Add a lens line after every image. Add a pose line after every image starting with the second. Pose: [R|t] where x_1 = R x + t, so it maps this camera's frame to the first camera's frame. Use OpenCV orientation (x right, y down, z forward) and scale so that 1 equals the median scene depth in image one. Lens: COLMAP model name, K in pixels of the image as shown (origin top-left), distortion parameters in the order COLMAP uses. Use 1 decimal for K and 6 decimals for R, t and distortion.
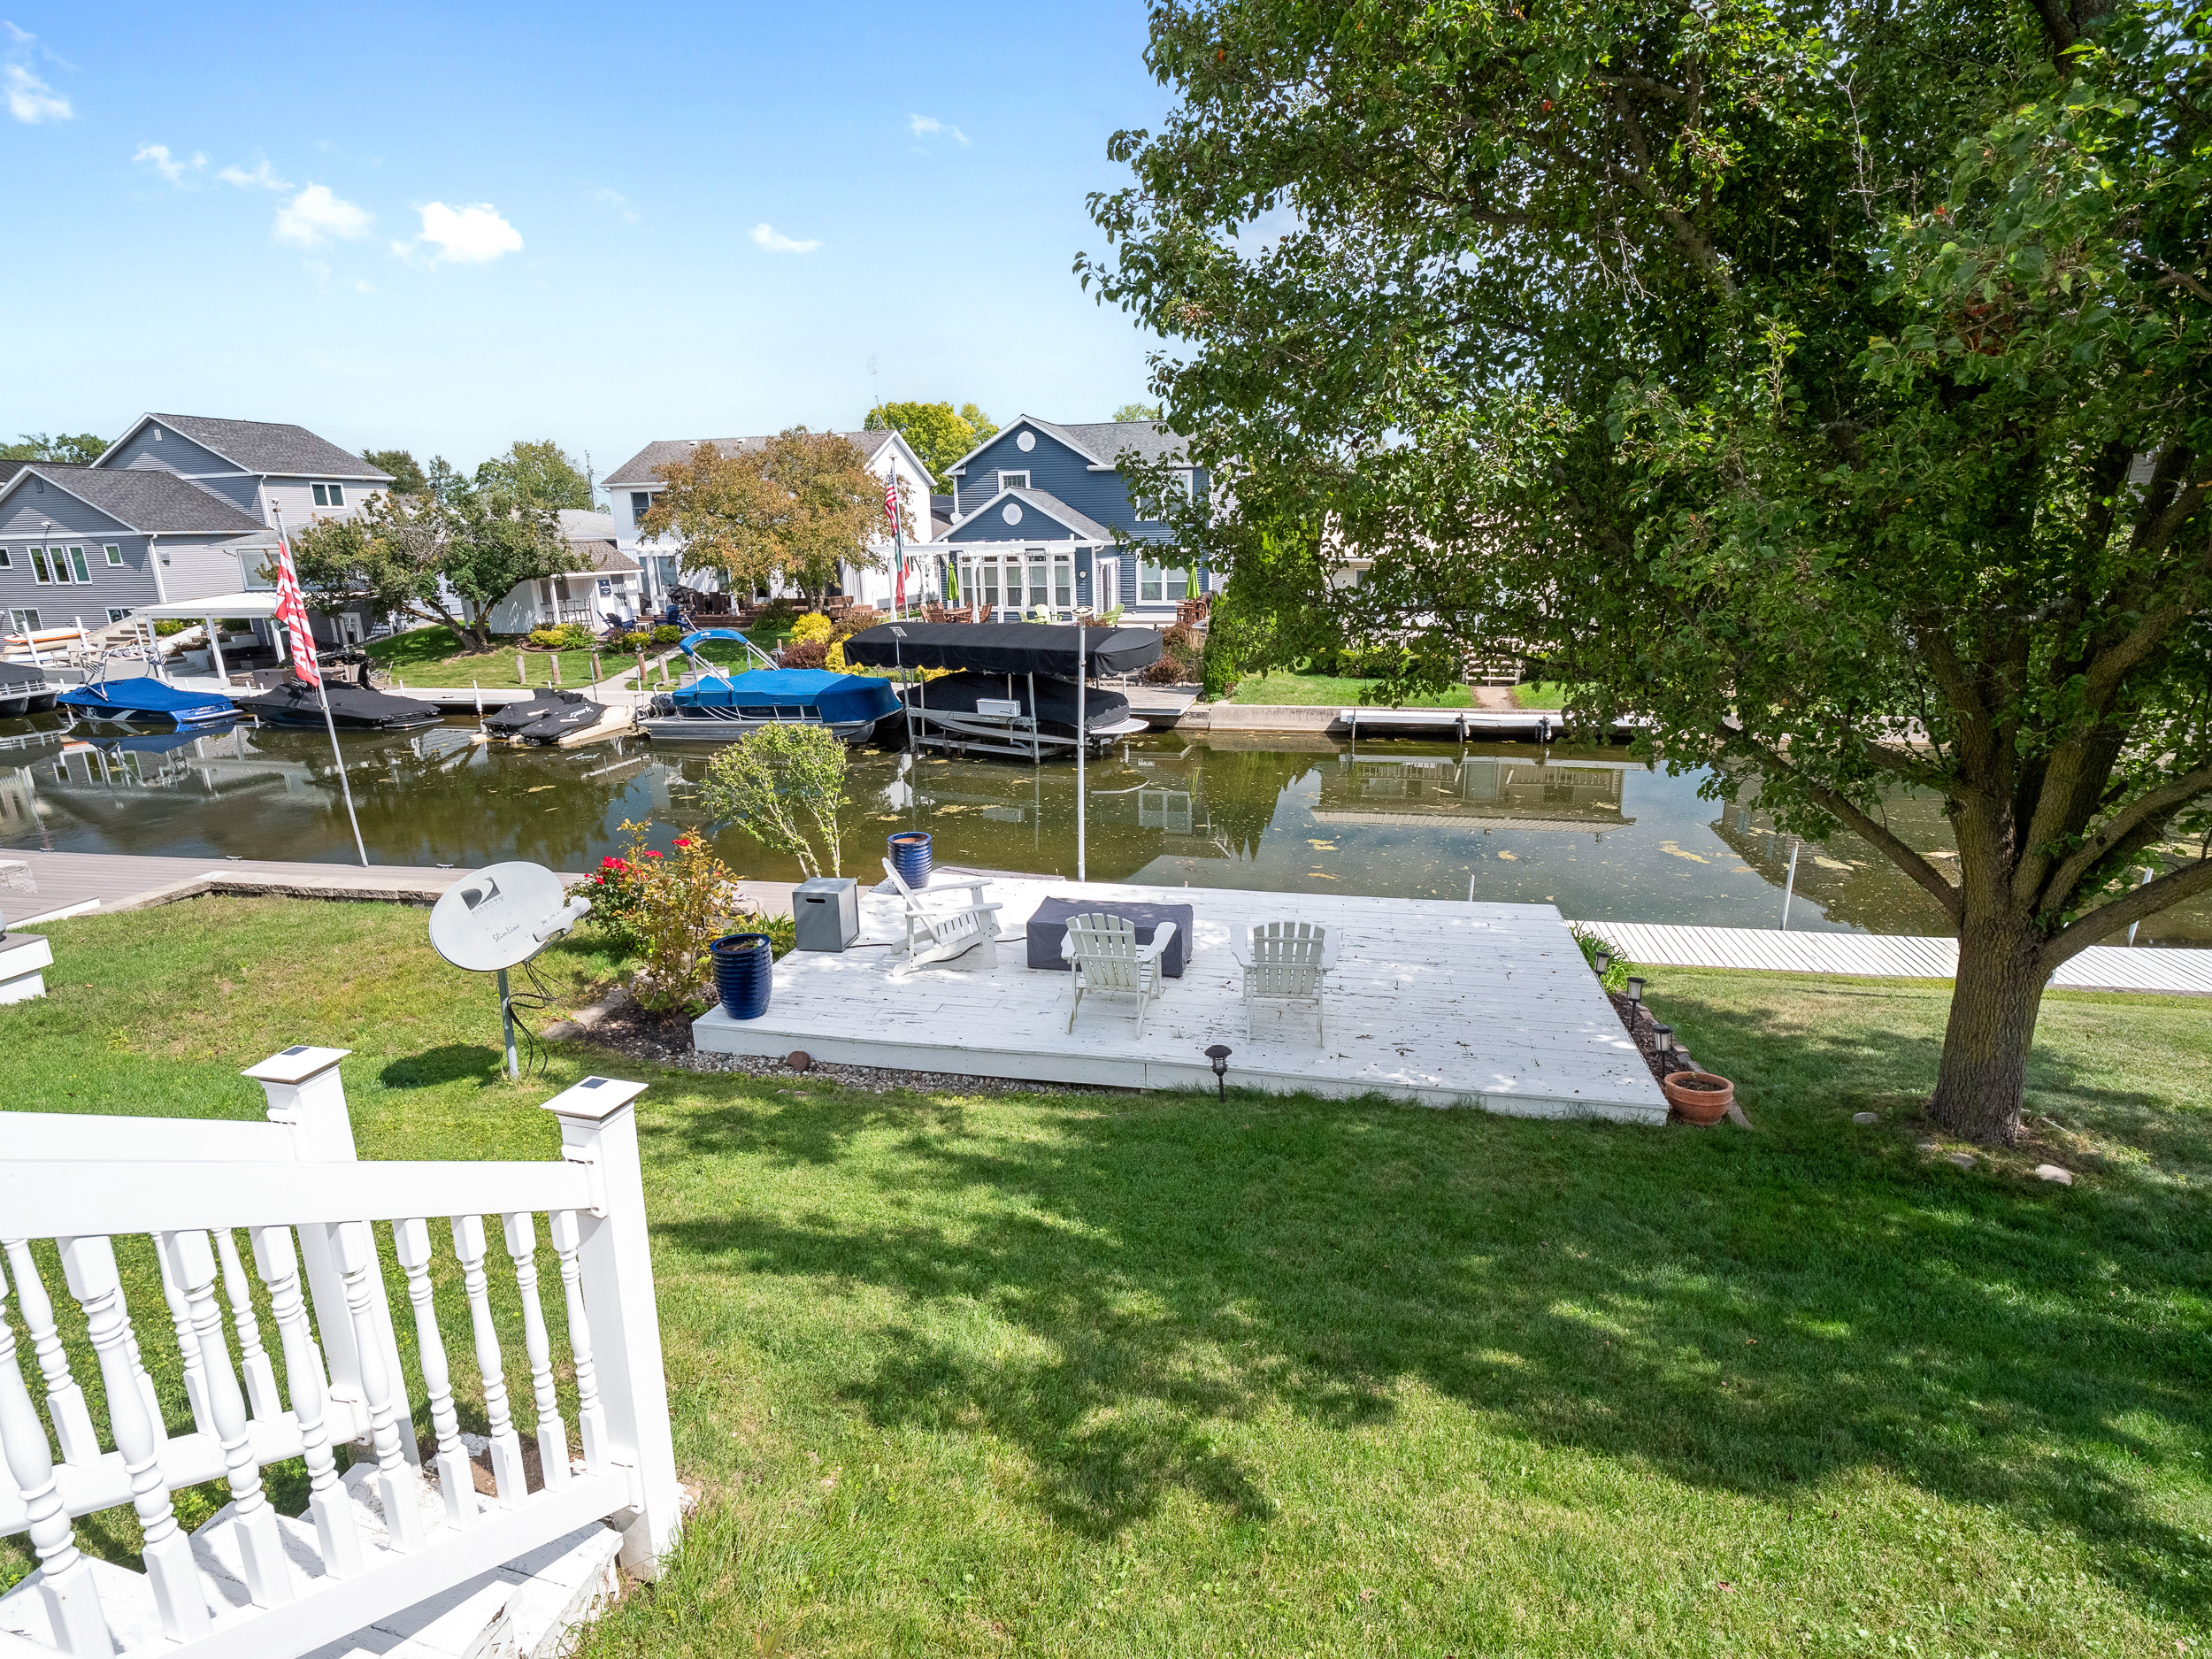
lens RADIAL K [[1081.3, 0, 1101.2], [0, 1081.3, 825.4], [0, 0, 1]] dist [-0.005137, -0.003719]
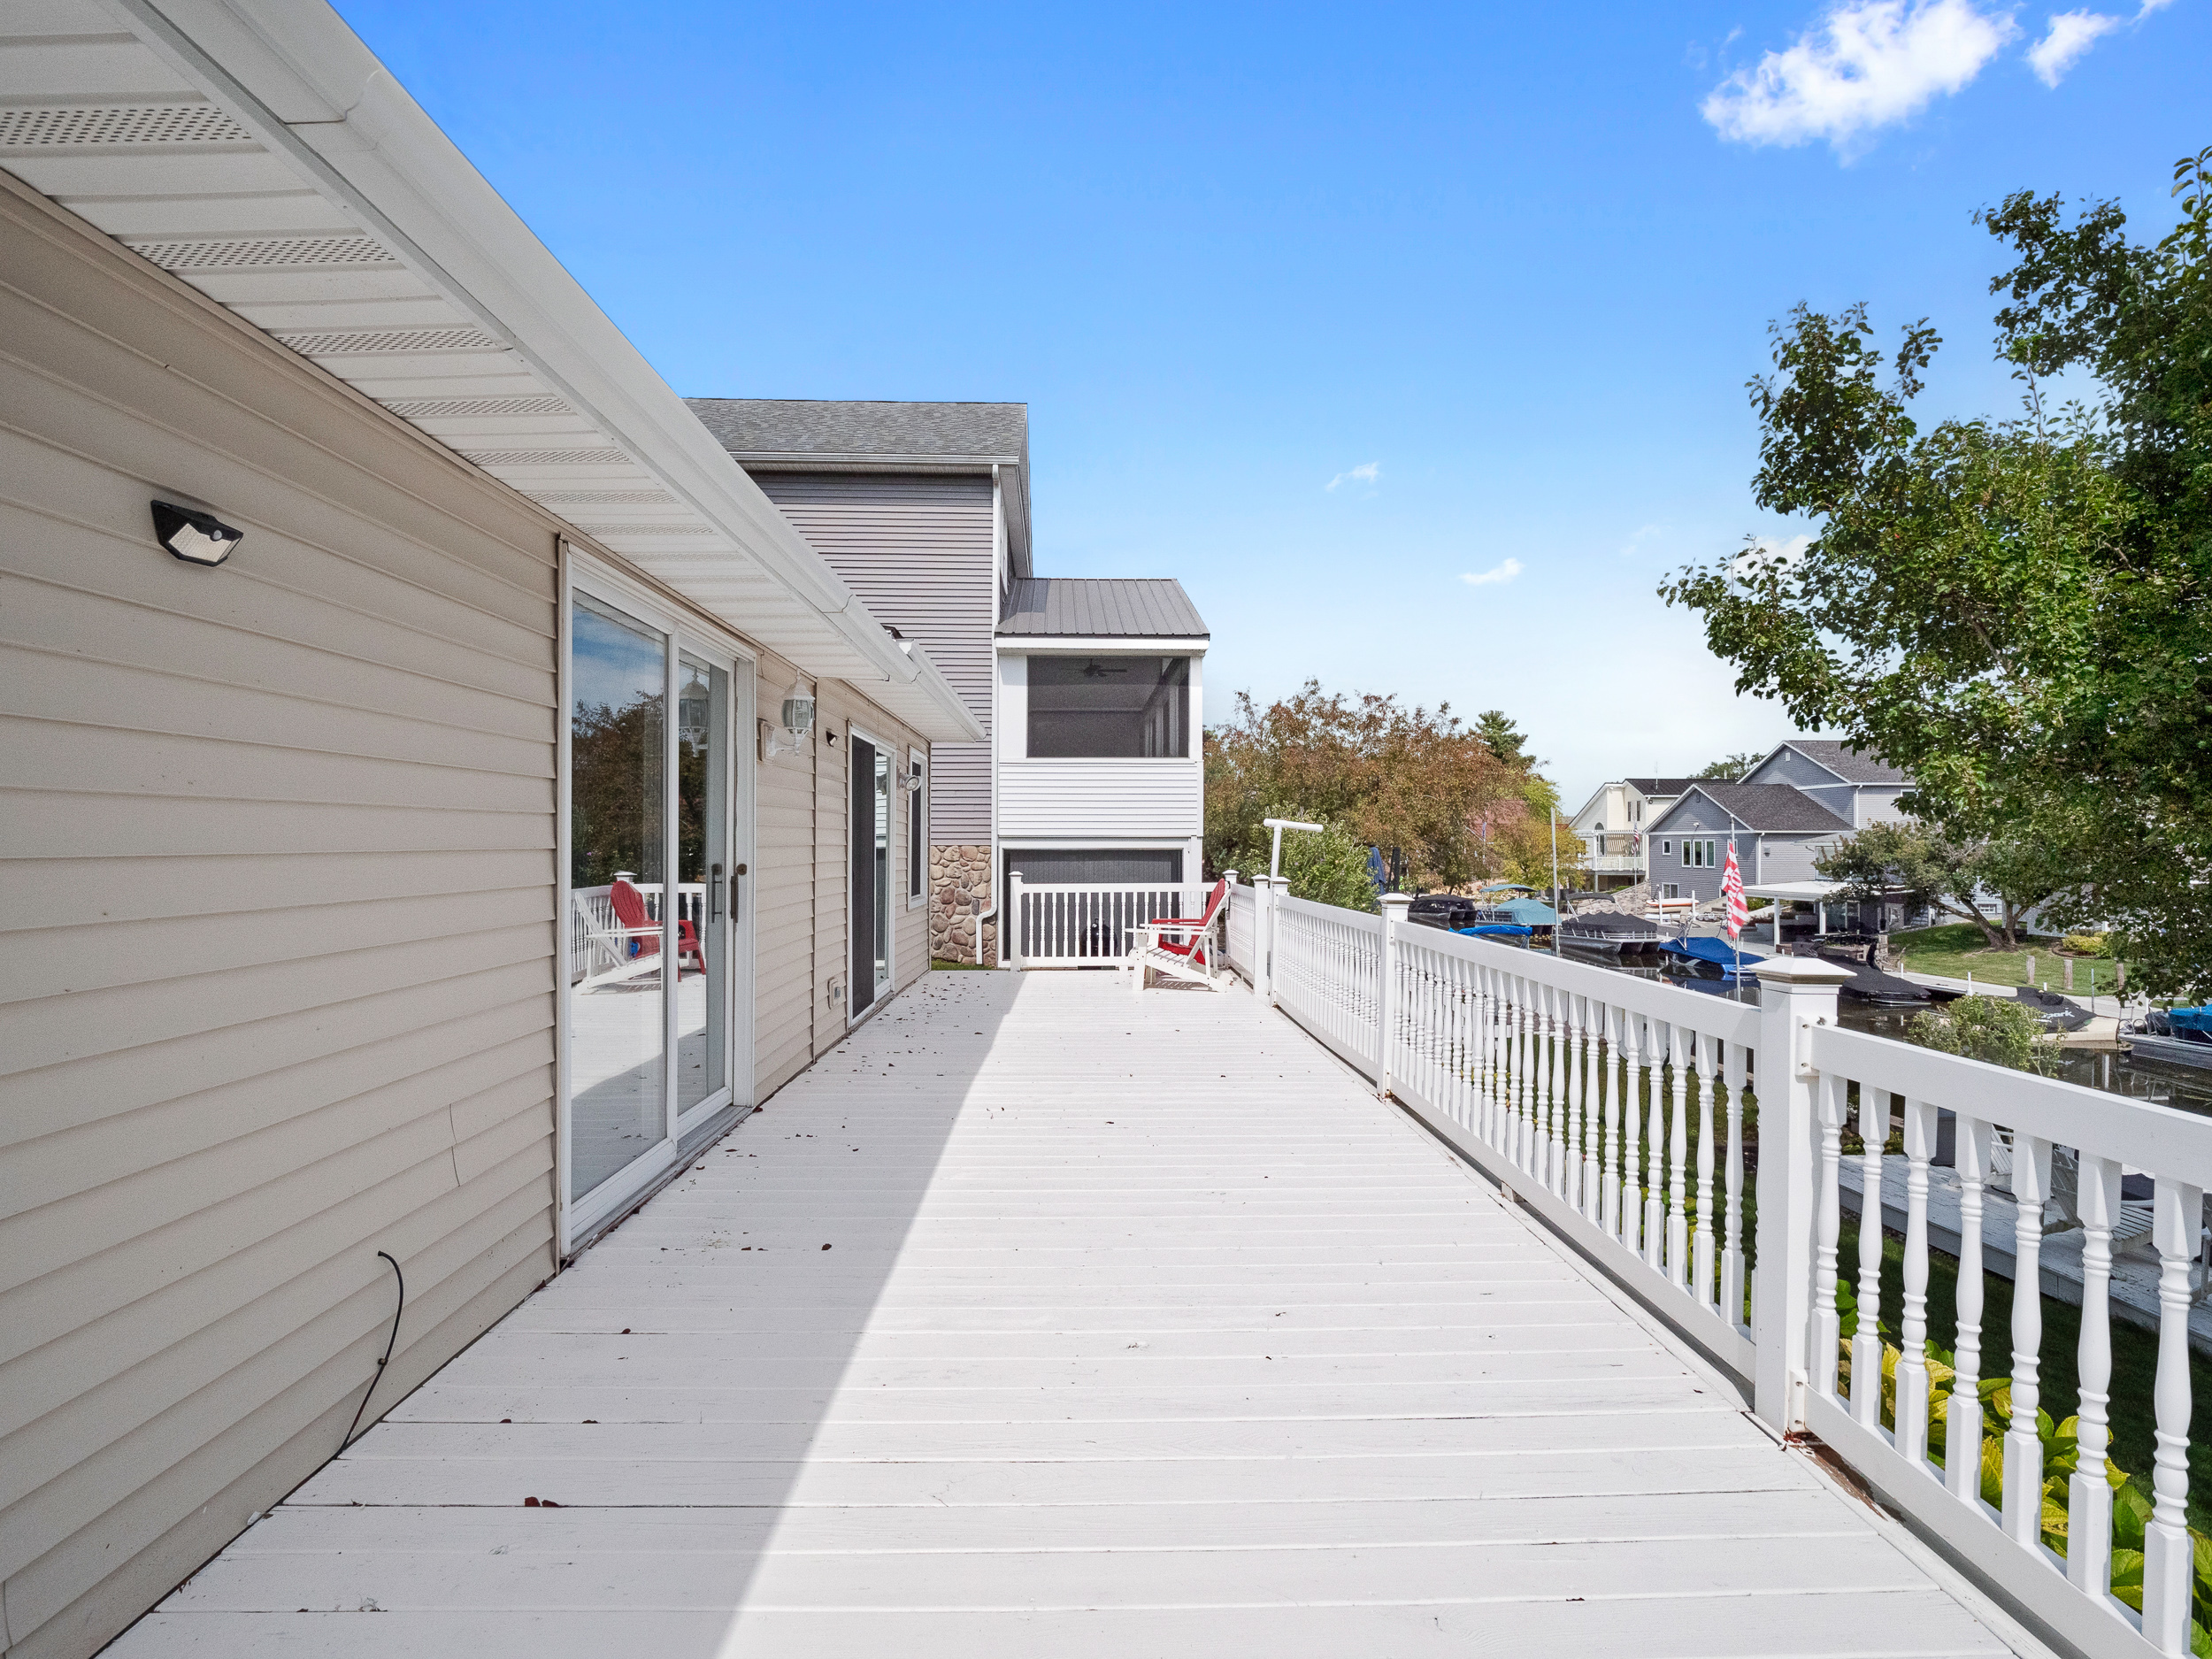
lens RADIAL K [[1081.3, 0, 1100.5], [0, 1081.3, 833.9], [0, 0, 1]] dist [-0.005137, -0.003719]
pose [[0.274604, 0.011900, -0.961484, 0.168990], [-0.262057, 0.962999, -0.062926, 0.020255], [0.925159, 0.269243, 0.267562, -0.085039]]
